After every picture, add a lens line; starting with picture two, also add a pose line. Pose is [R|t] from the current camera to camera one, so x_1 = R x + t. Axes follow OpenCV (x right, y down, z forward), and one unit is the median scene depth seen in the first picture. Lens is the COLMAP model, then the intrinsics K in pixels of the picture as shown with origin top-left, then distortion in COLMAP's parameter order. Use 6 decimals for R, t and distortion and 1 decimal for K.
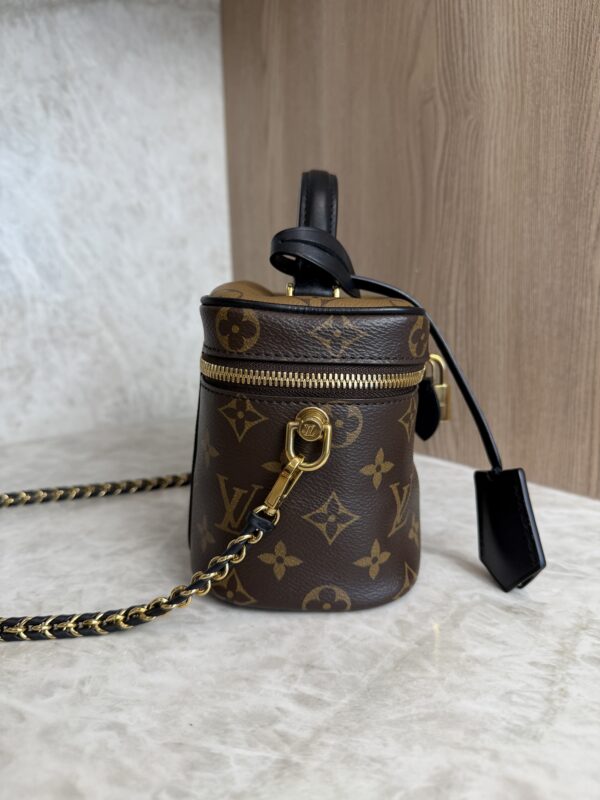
lens RADIAL K [[602.8, 0, 298.6], [0, 602.8, 398.5], [0, 0, 1]] dist [-0.042325, 0.012928]
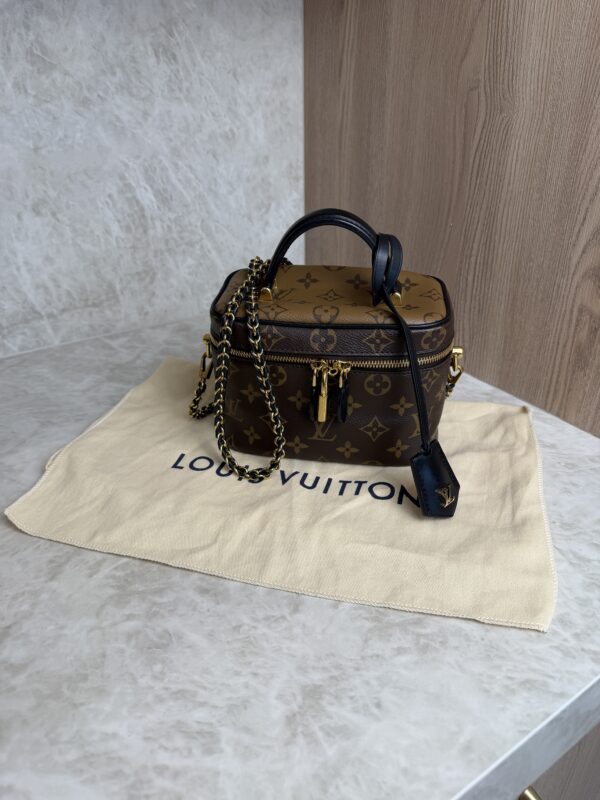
lens RADIAL K [[592.3, 0, 301.1], [0, 592.3, 396.0], [0, 0, 1]] dist [-0.005498, -0.010443]
pose [[0.995410, 0.061290, -0.073495, -0.009180], [-0.035172, 0.948551, 0.314664, -0.272941], [0.088999, -0.310635, 0.946353, -0.382485]]
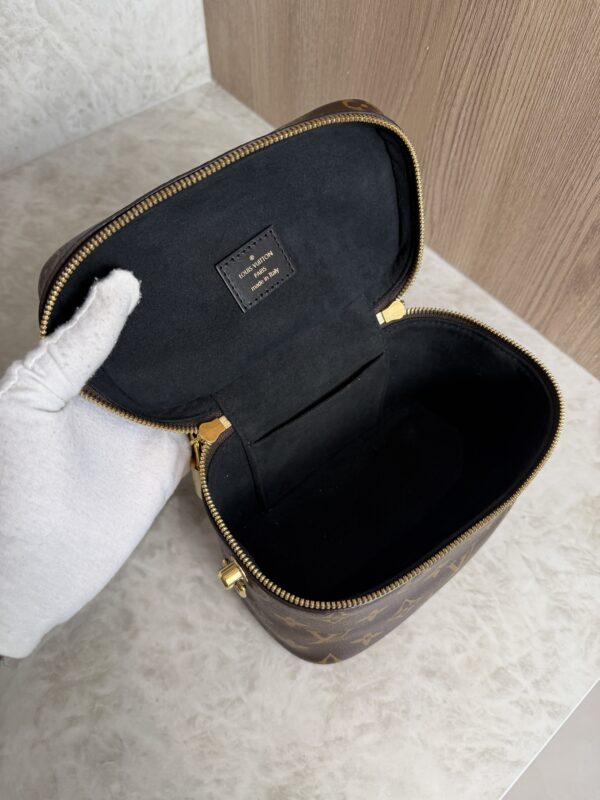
lens RADIAL K [[600.7, 0, 298.8], [0, 600.7, 411.1], [0, 0, 1]] dist [-0.023803, 0.004505]
pose [[0.998363, -0.006789, 0.056796, -0.039002], [-0.038943, 0.646606, 0.761829, -0.557939], [-0.041897, -0.762794, 0.645283, 0.071917]]
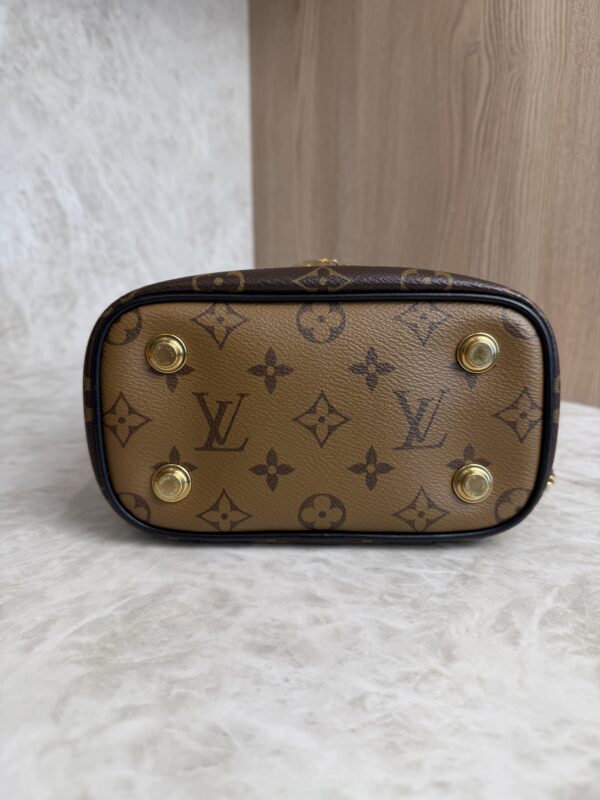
lens RADIAL K [[602.8, 0, 298.6], [0, 602.8, 398.5], [0, 0, 1]] dist [-0.042325, 0.012928]
pose [[0.994823, 0.000287, 0.101625, -0.213358], [-0.009139, 0.996197, 0.086651, 0.041740], [-0.101214, -0.087131, 0.991042, -0.104391]]
